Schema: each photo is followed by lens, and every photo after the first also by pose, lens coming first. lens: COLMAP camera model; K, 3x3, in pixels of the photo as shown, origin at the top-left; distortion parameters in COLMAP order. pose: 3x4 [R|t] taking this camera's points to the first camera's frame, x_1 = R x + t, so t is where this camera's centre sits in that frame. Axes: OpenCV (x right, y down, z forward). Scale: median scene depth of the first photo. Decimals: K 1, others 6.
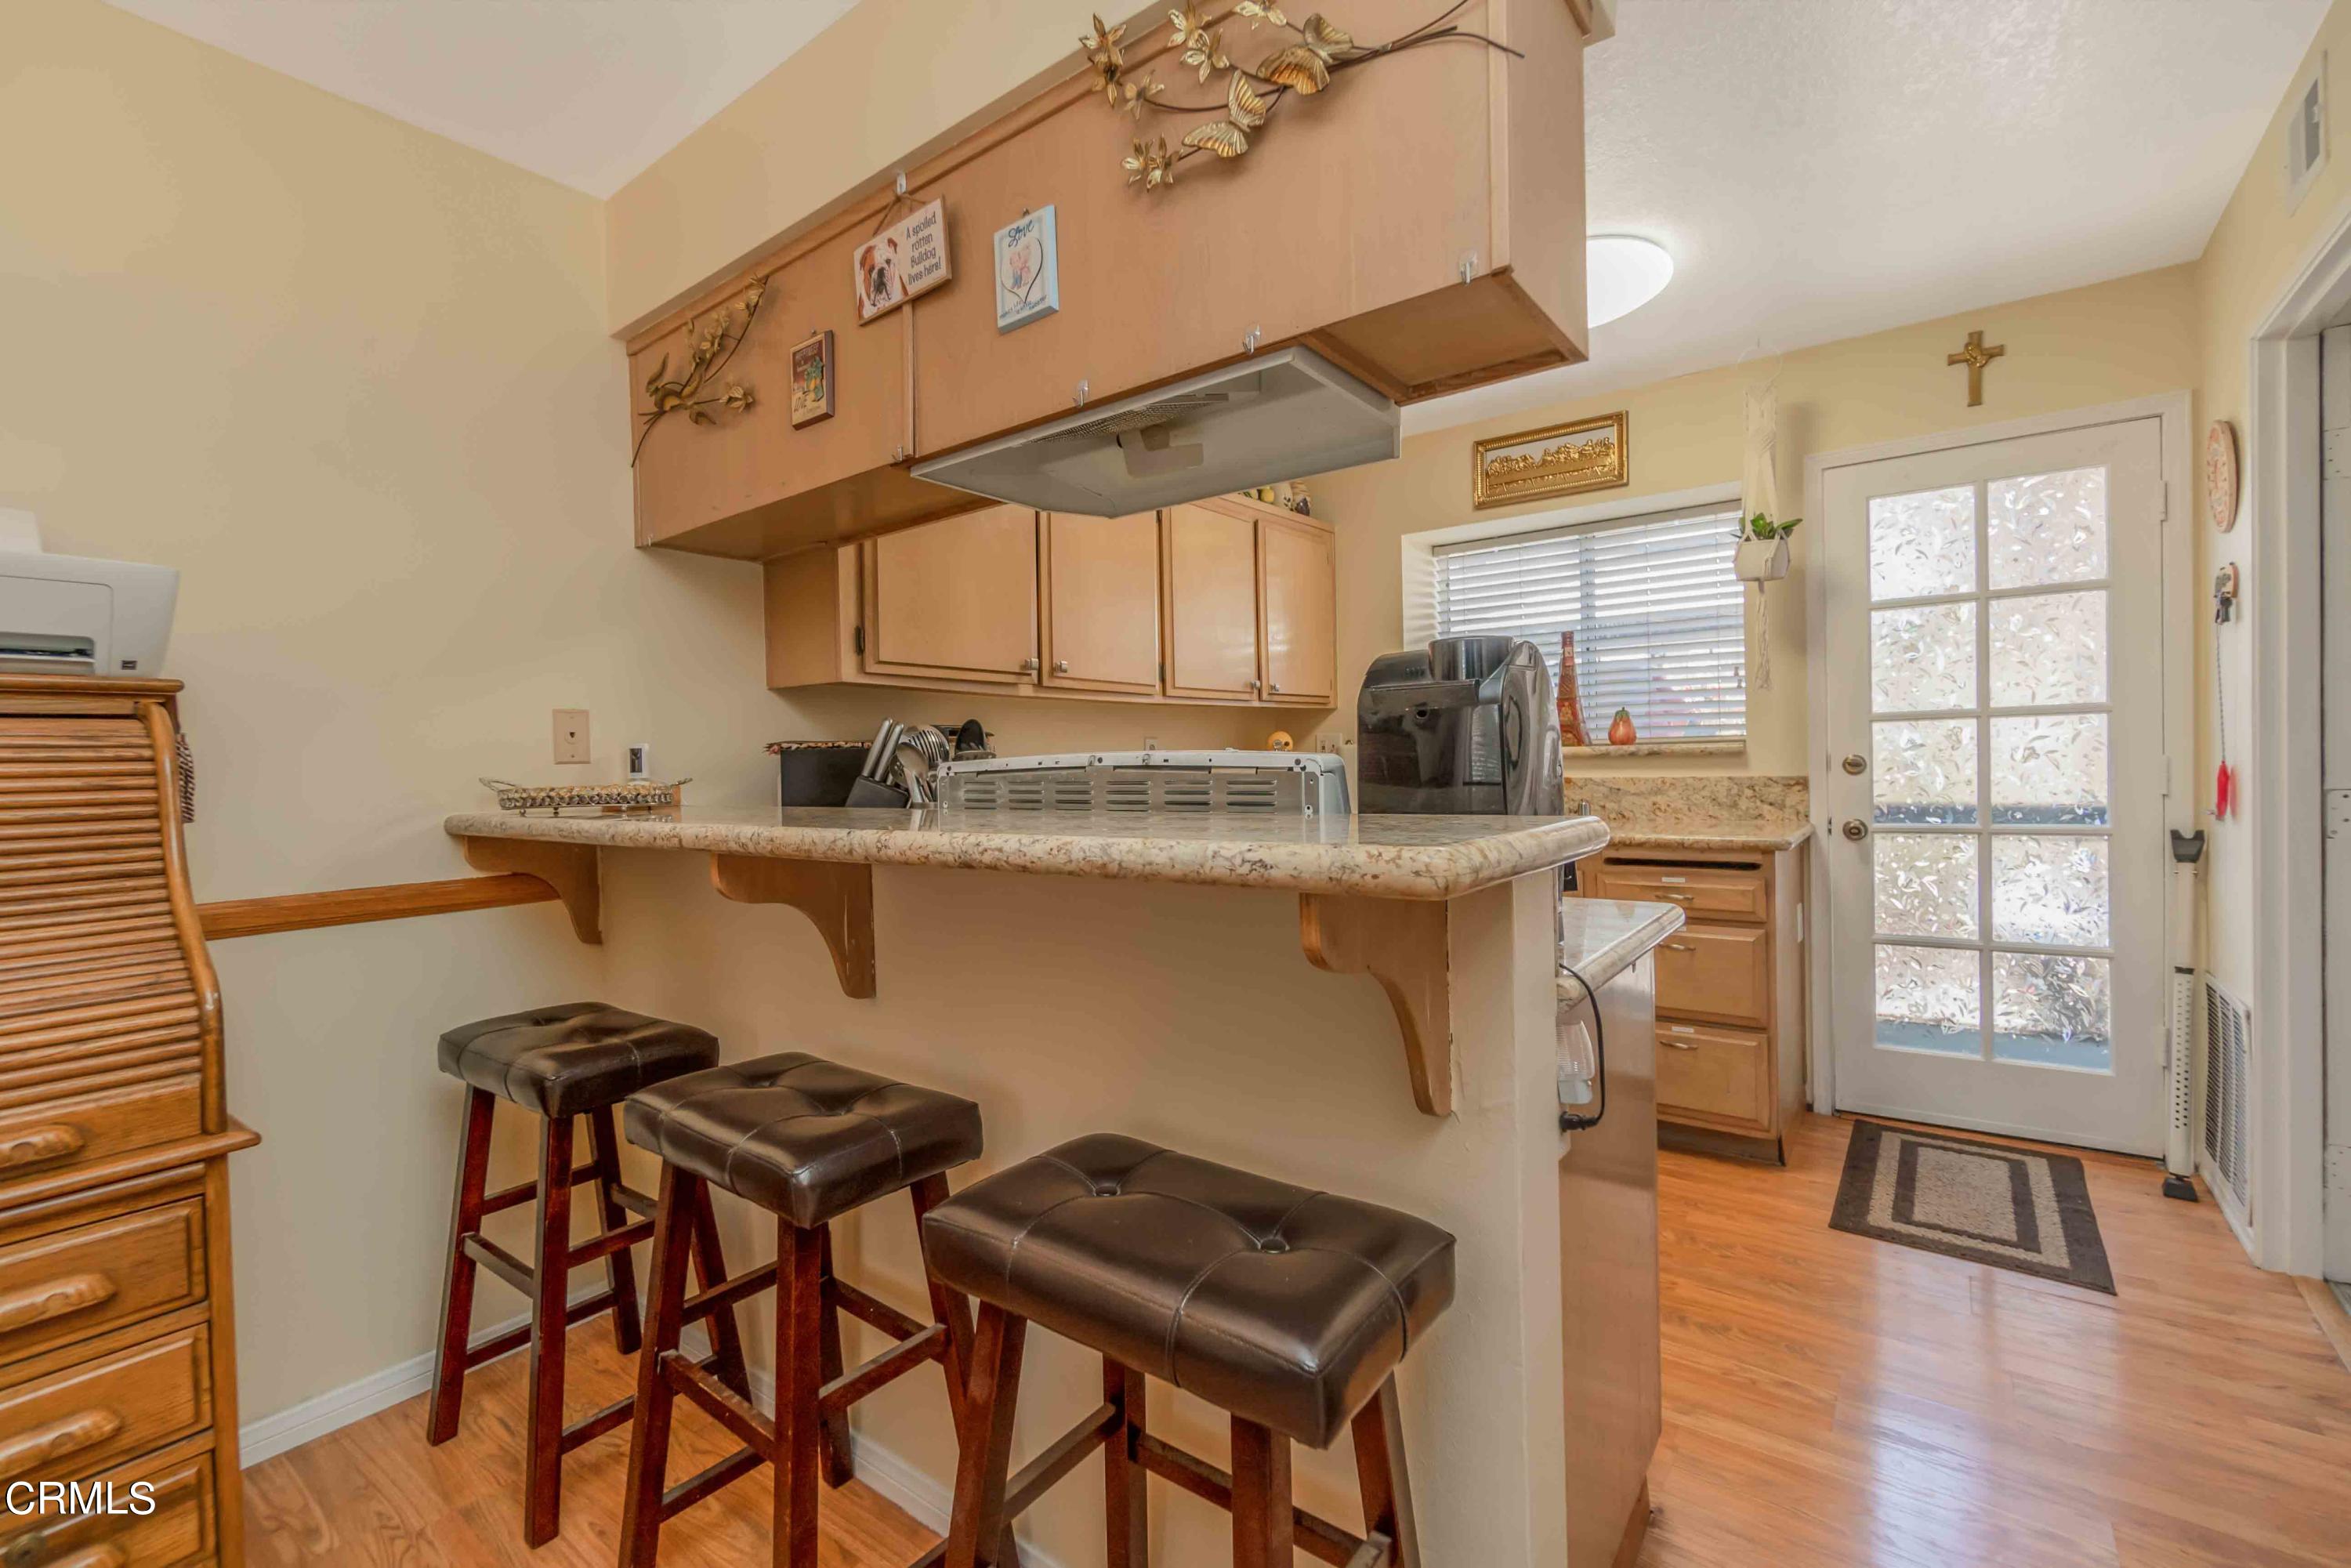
lens RADIAL K [[1011.3, 0, 1160.8], [0, 1011.3, 775.2], [0, 0, 1]] dist [-0.004730, 0.000089]
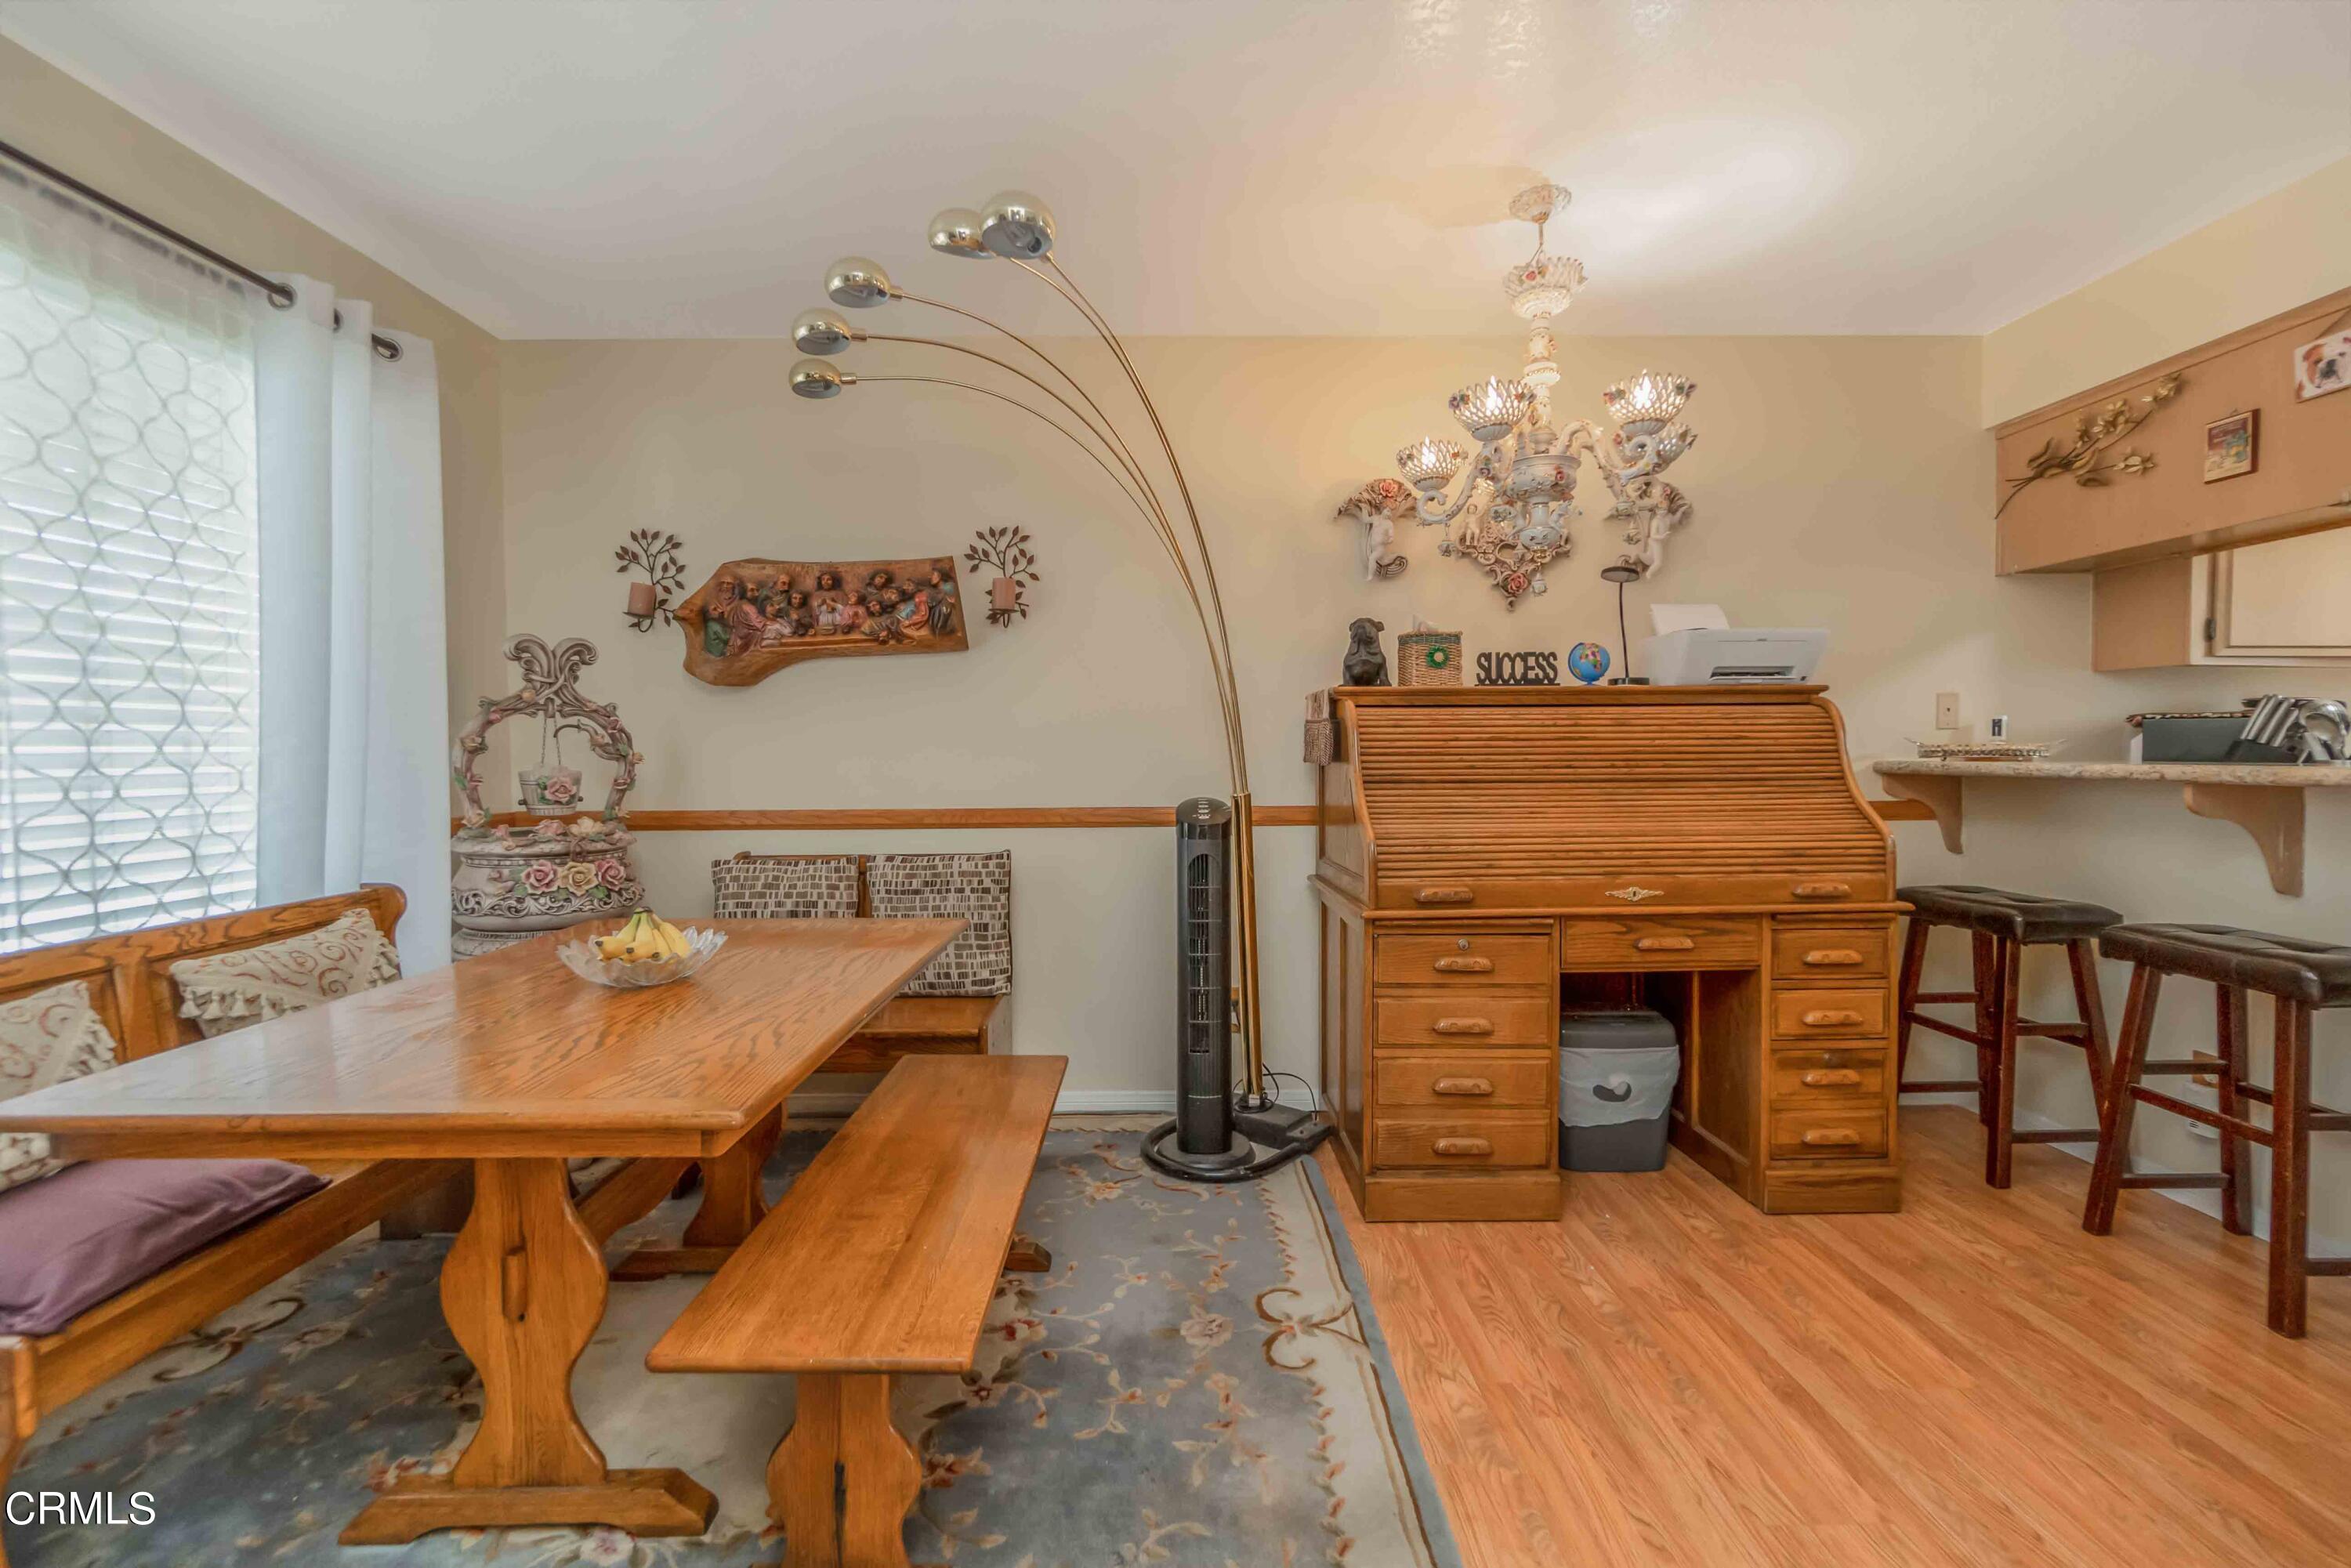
lens RADIAL K [[1011.3, 0, 1165.9], [0, 1011.3, 774.9], [0, 0, 1]] dist [-0.004730, 0.000089]
pose [[0.619581, 0.040499, -0.783888, -0.097266], [-0.017624, 0.999134, 0.037690, 0.014889], [0.784735, -0.009537, 0.619758, -0.605899]]
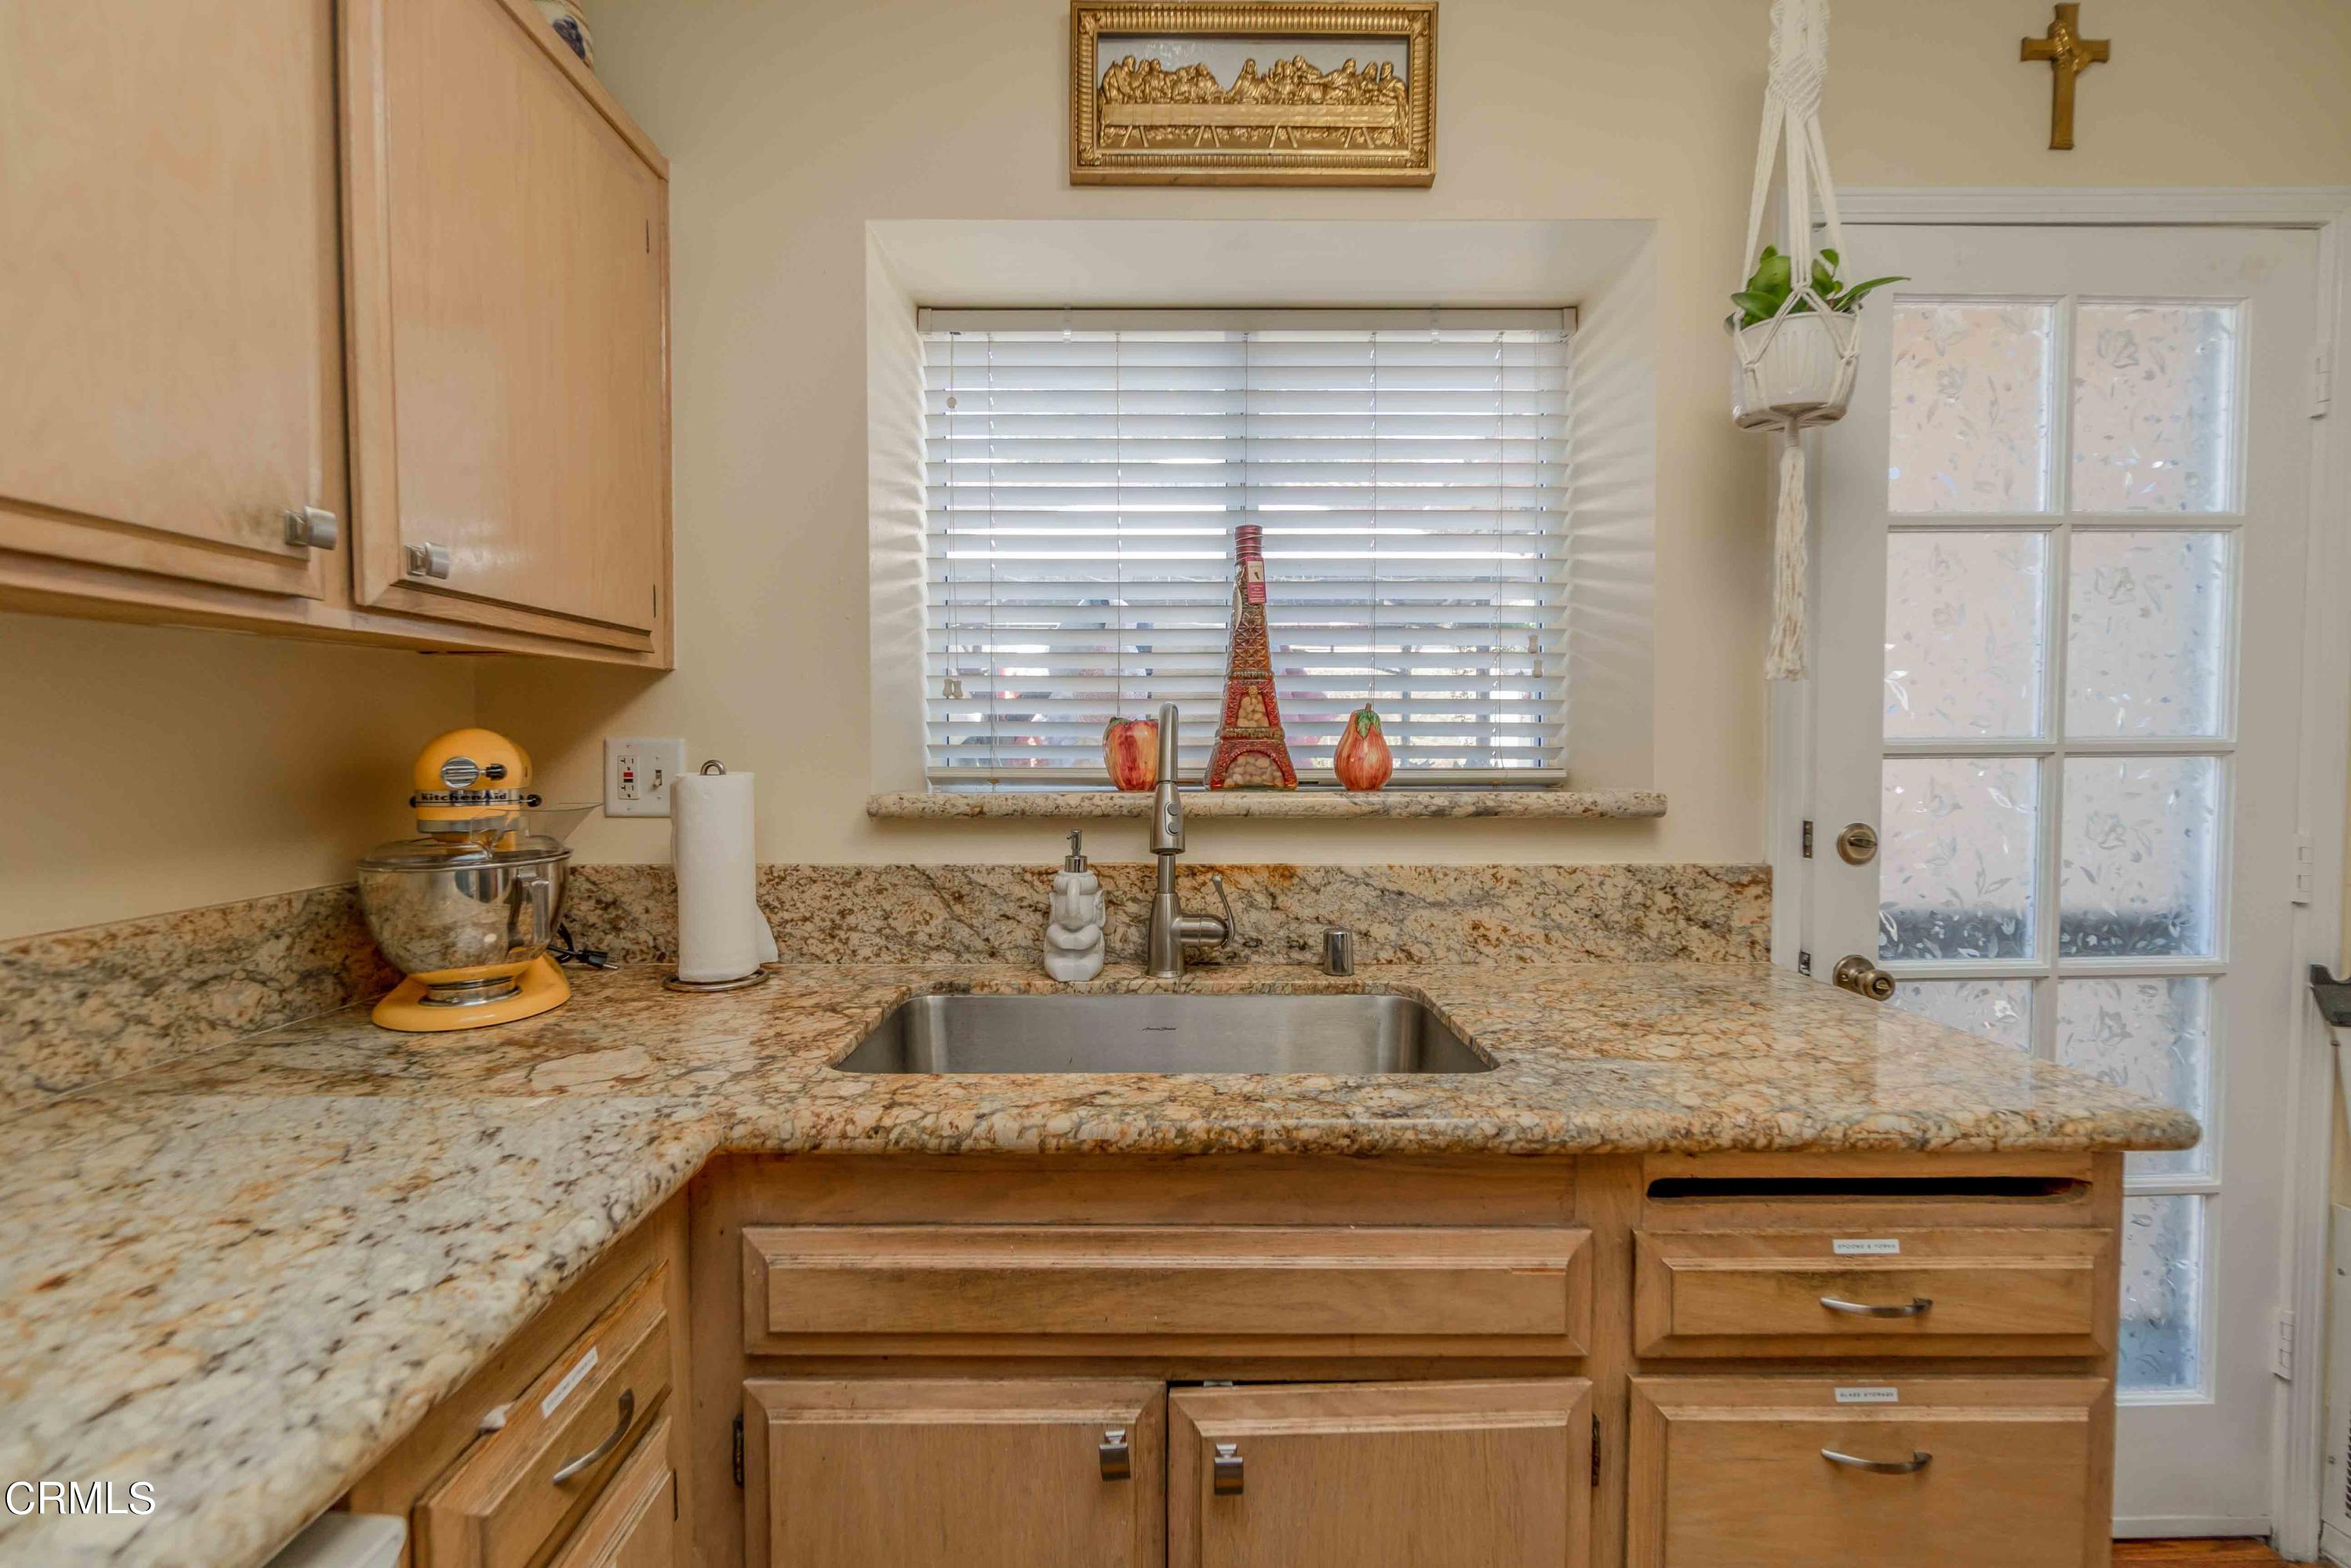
lens RADIAL K [[1011.3, 0, 1166.0], [0, 1011.3, 776.9], [0, 0, 1]] dist [-0.004730, 0.000089]
pose [[0.793201, 0.005880, 0.608931, 0.135989], [-0.010073, 0.999943, 0.003466, -0.044060], [-0.608876, -0.008883, 0.793216, 0.875969]]
